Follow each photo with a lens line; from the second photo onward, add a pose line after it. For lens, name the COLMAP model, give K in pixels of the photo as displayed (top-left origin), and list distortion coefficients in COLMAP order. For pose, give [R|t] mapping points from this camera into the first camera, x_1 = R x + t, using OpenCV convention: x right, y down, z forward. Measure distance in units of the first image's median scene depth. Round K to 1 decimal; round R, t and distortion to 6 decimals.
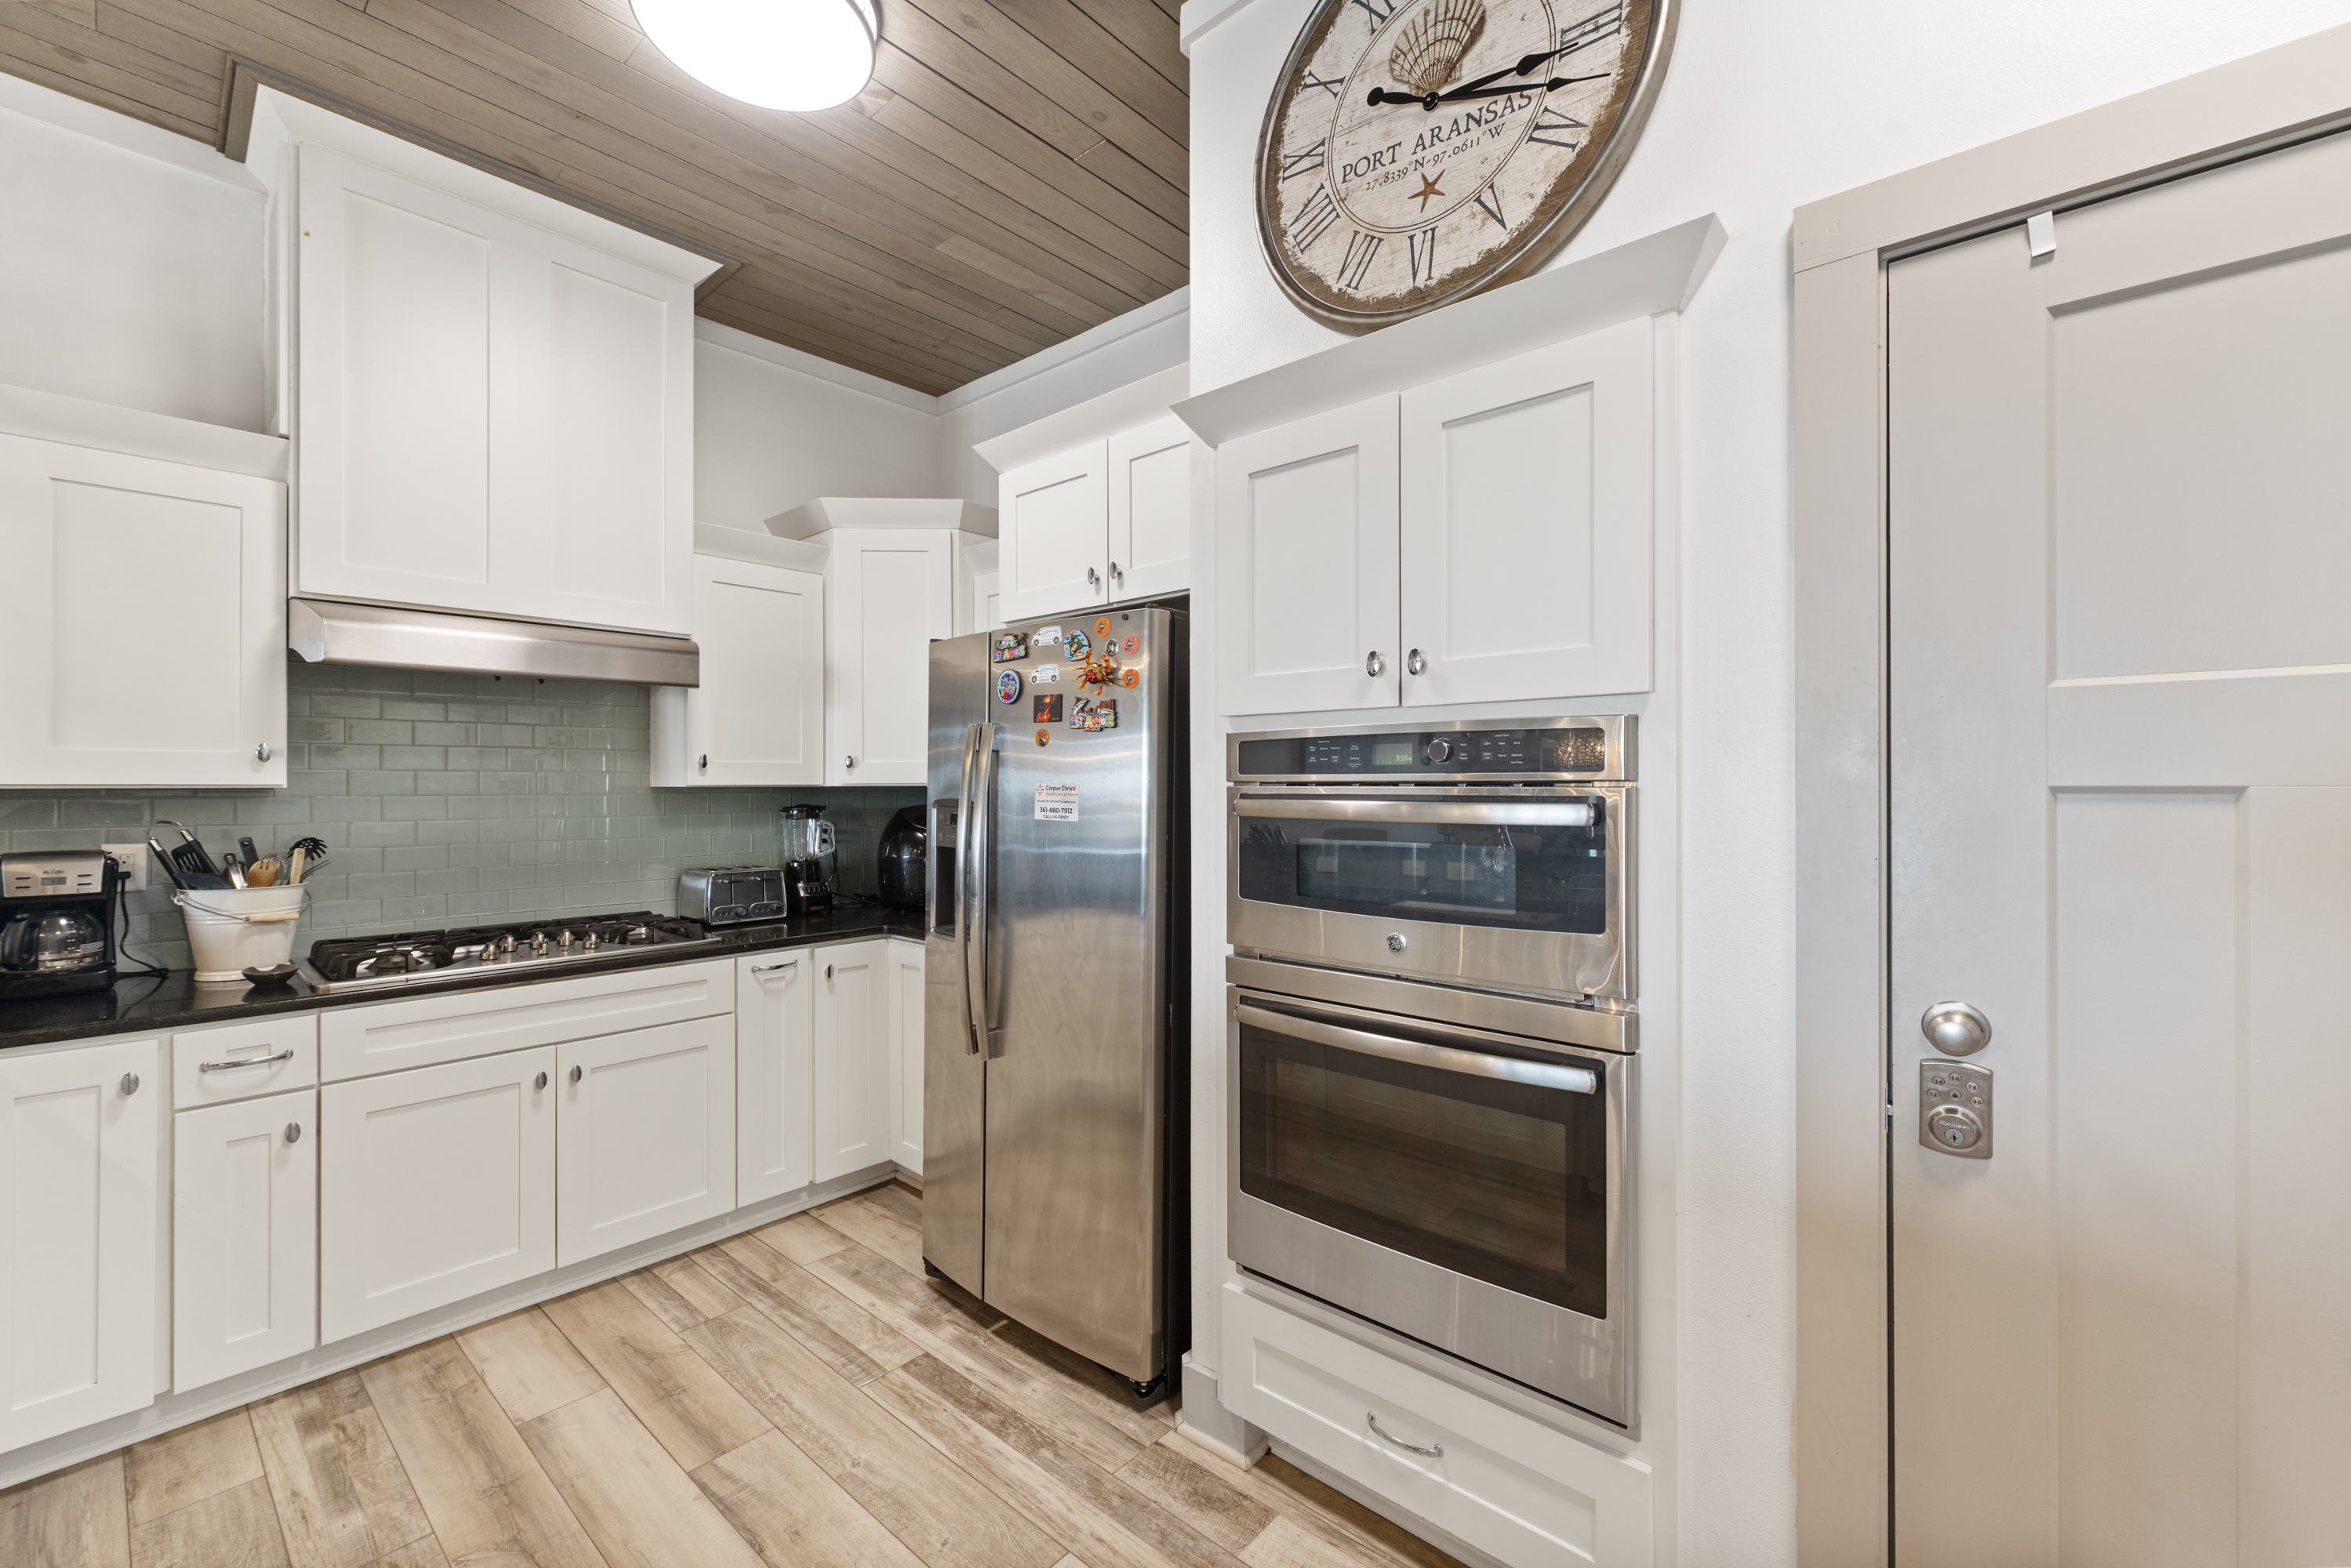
lens RADIAL K [[931.1, 0, 1155.4], [0, 931.1, 787.2], [0, 0, 1]] dist [0.000143, 0.000300]
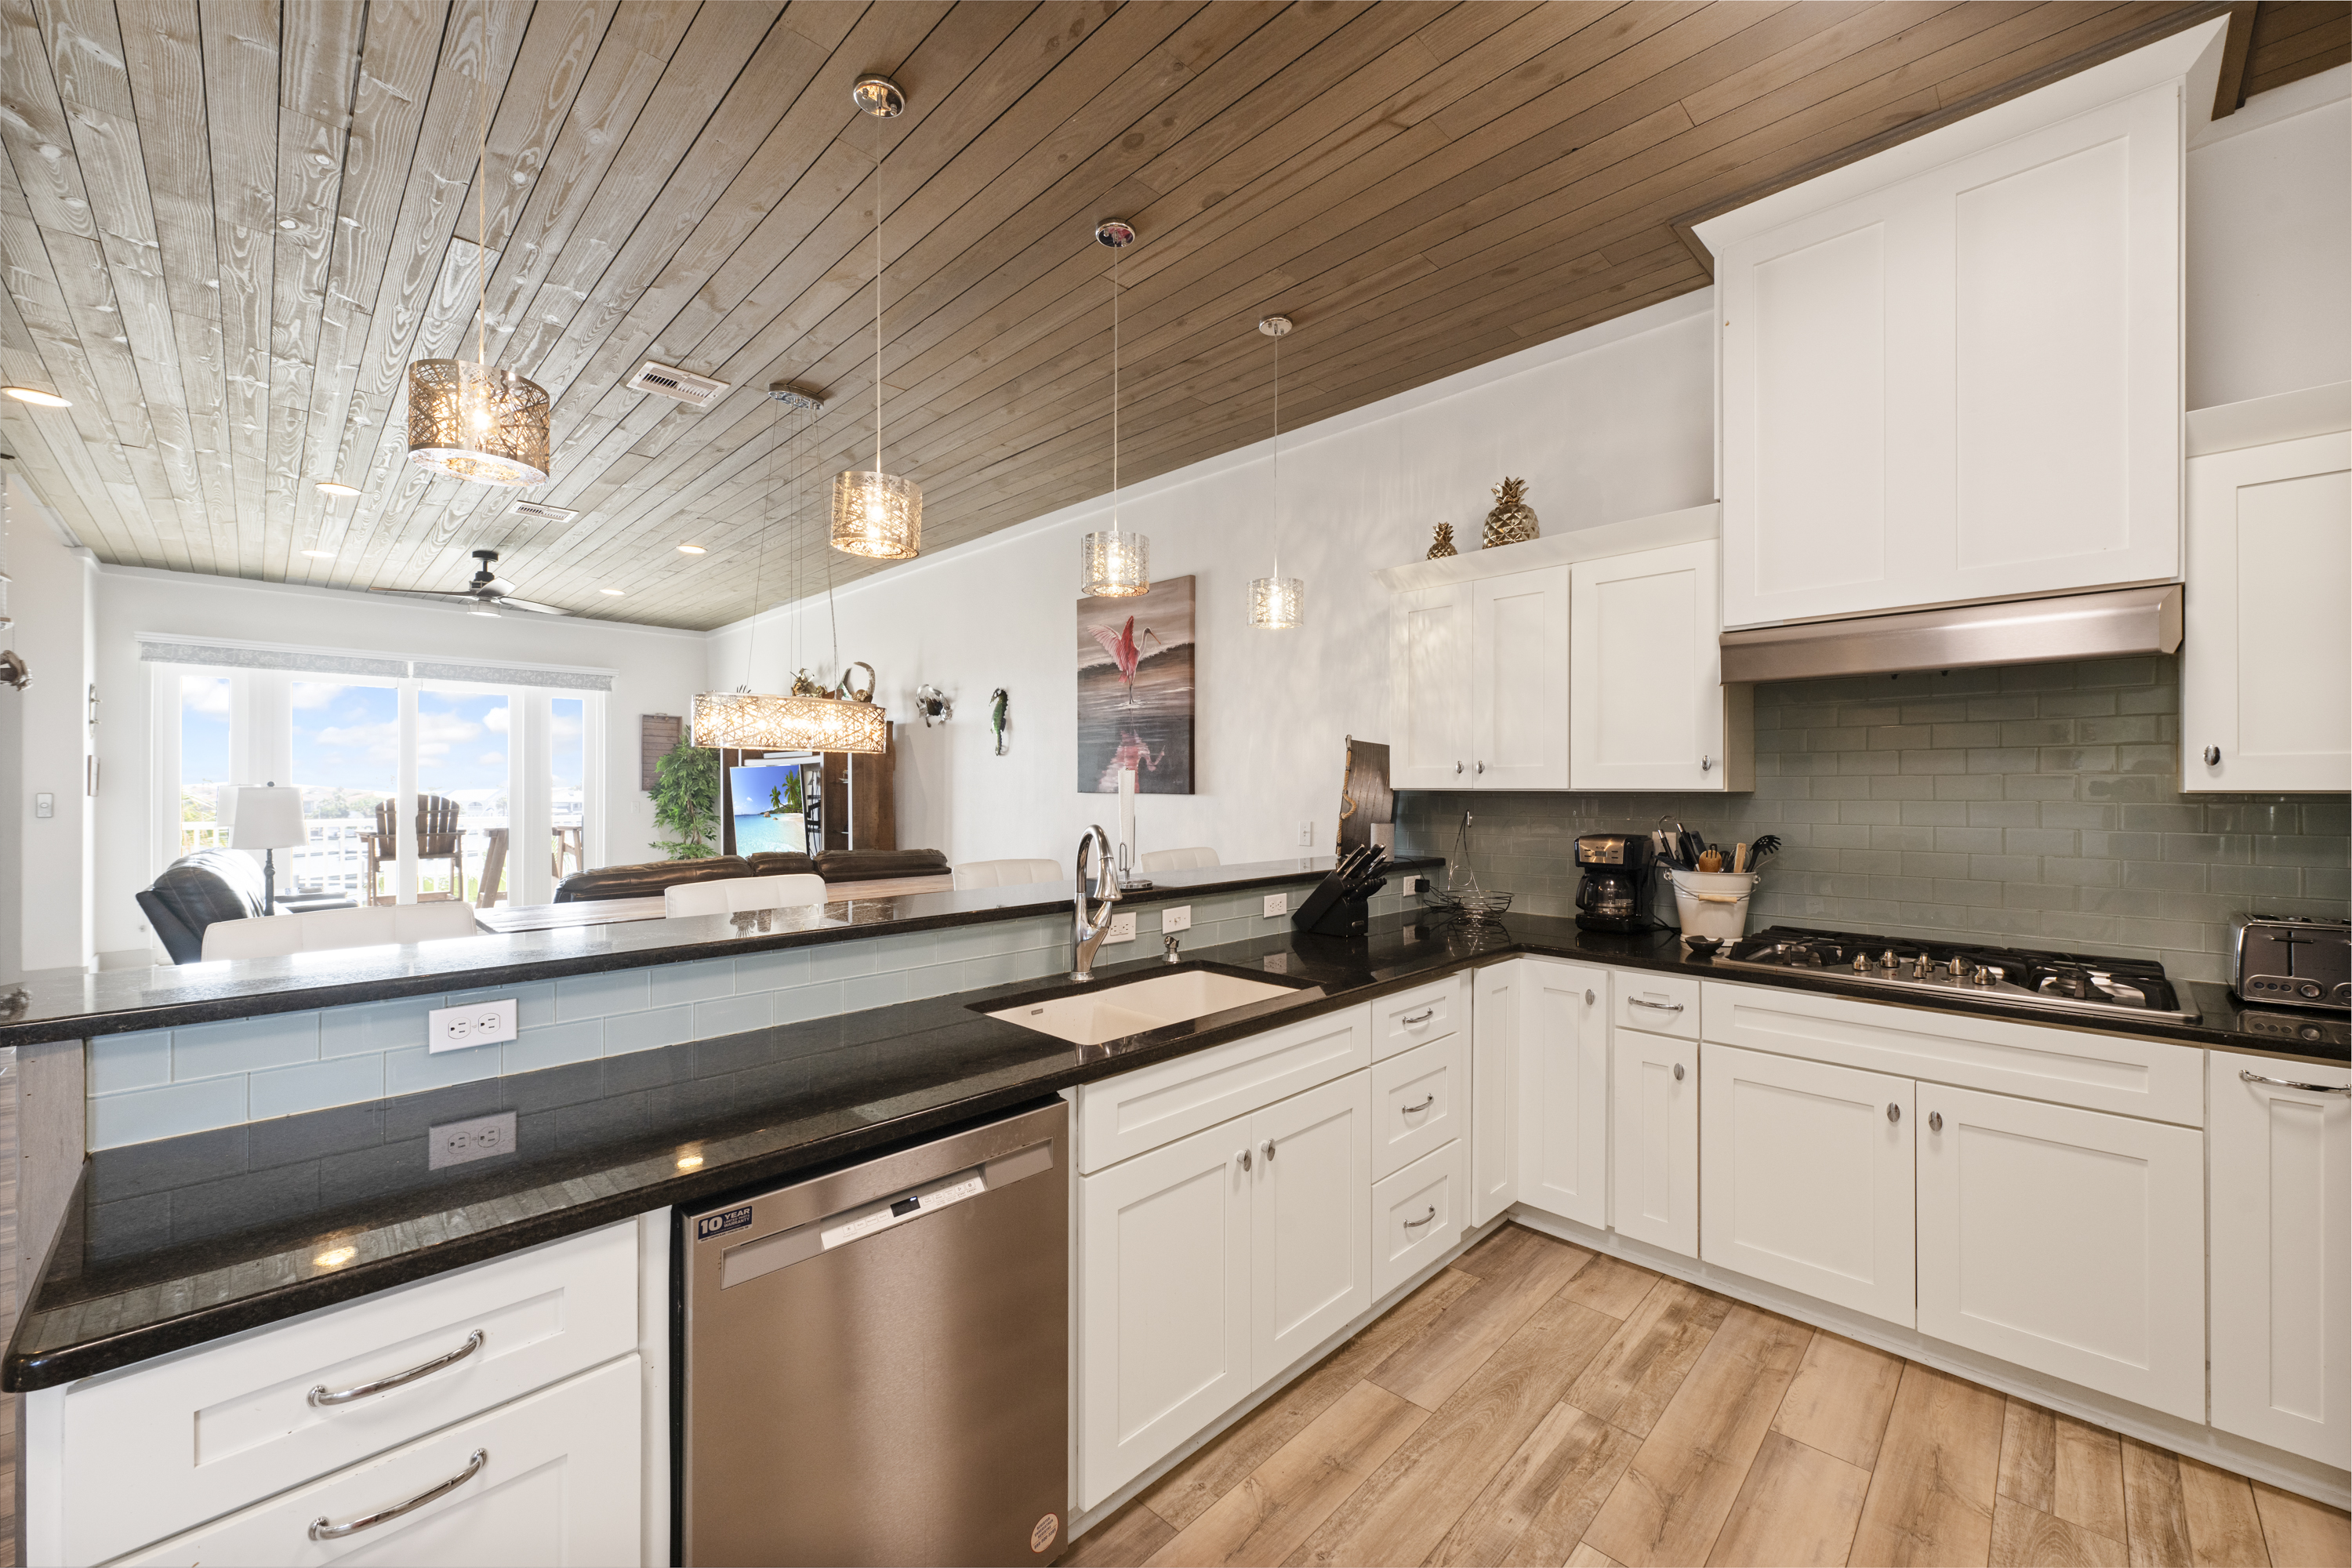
lens RADIAL K [[931.7, 0, 1183.0], [0, 931.7, 786.4], [0, 0, 1]] dist [0.000143, 0.000300]
pose [[-0.053269, -0.003276, -0.998575, 0.326726], [-0.001194, 0.999994, -0.003217, -0.002382], [0.998579, 0.001021, -0.053273, 0.389115]]
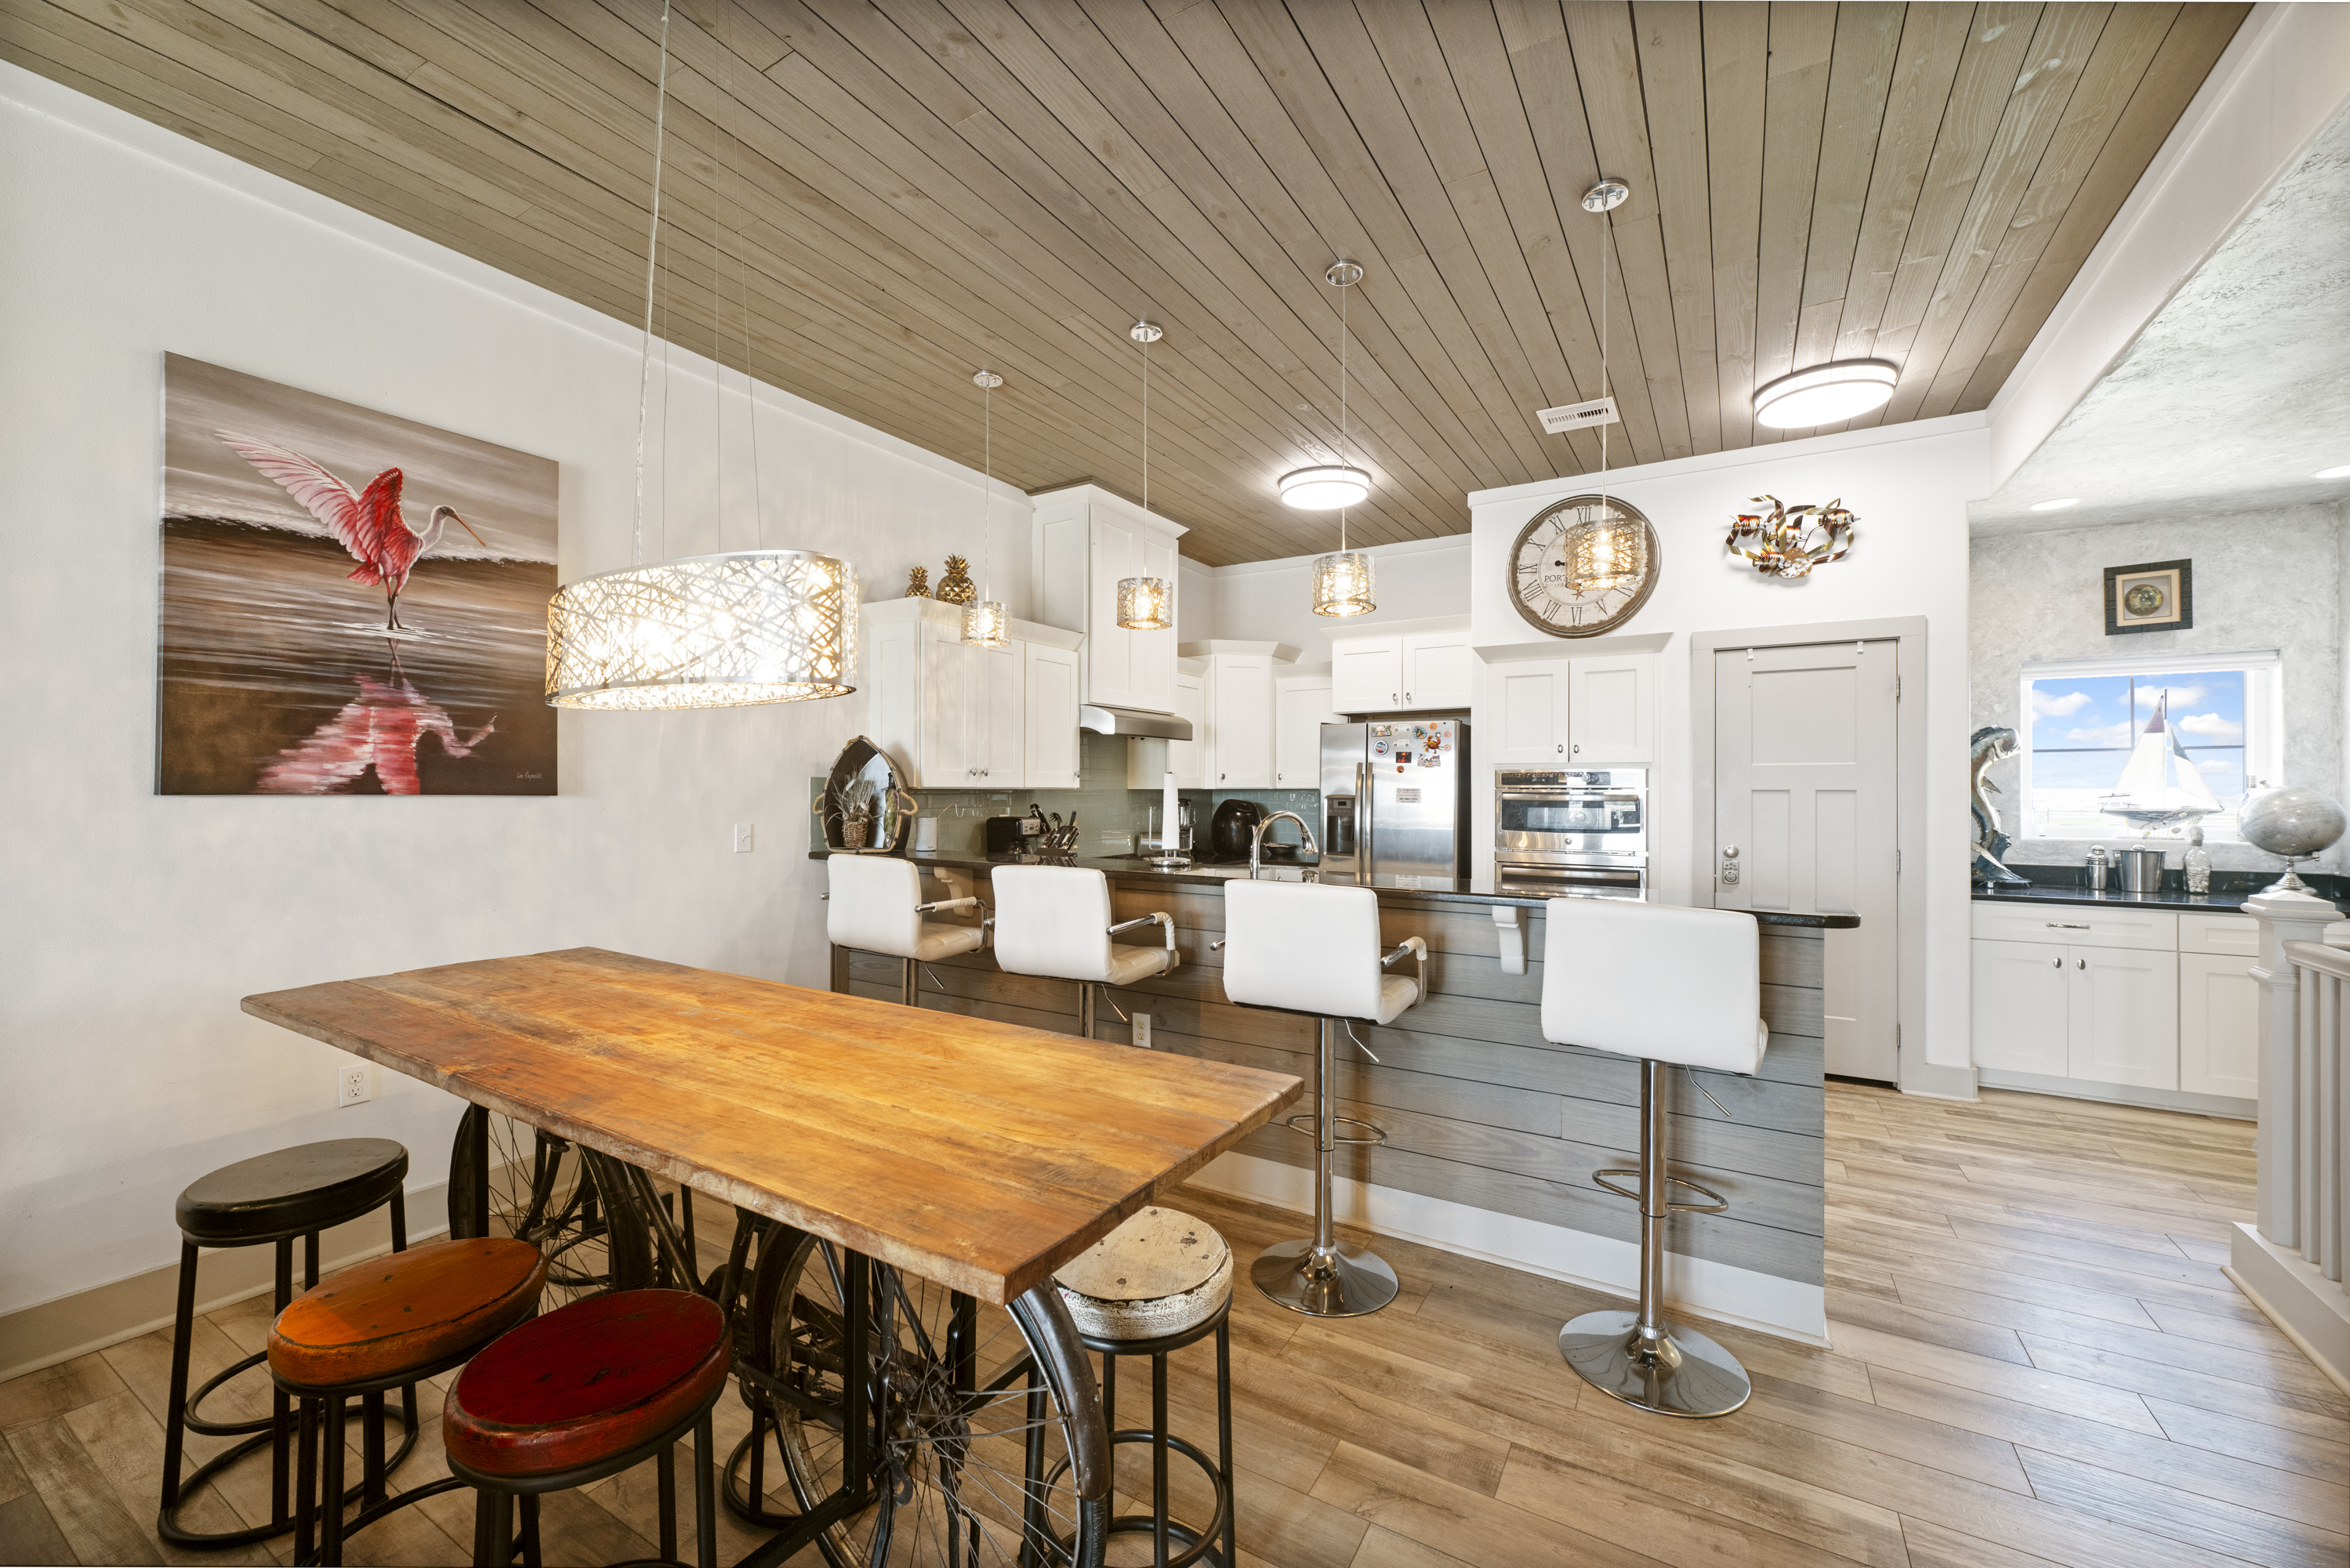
lens RADIAL K [[930.7, 0, 1169.8], [0, 930.7, 789.8], [0, 0, 1]] dist [0.000143, 0.000300]
pose [[0.982409, 0.001282, 0.186735, -1.186593], [-0.001474, 0.999999, 0.000893, -0.000916], [-0.186734, -0.001152, 0.982410, -1.302119]]
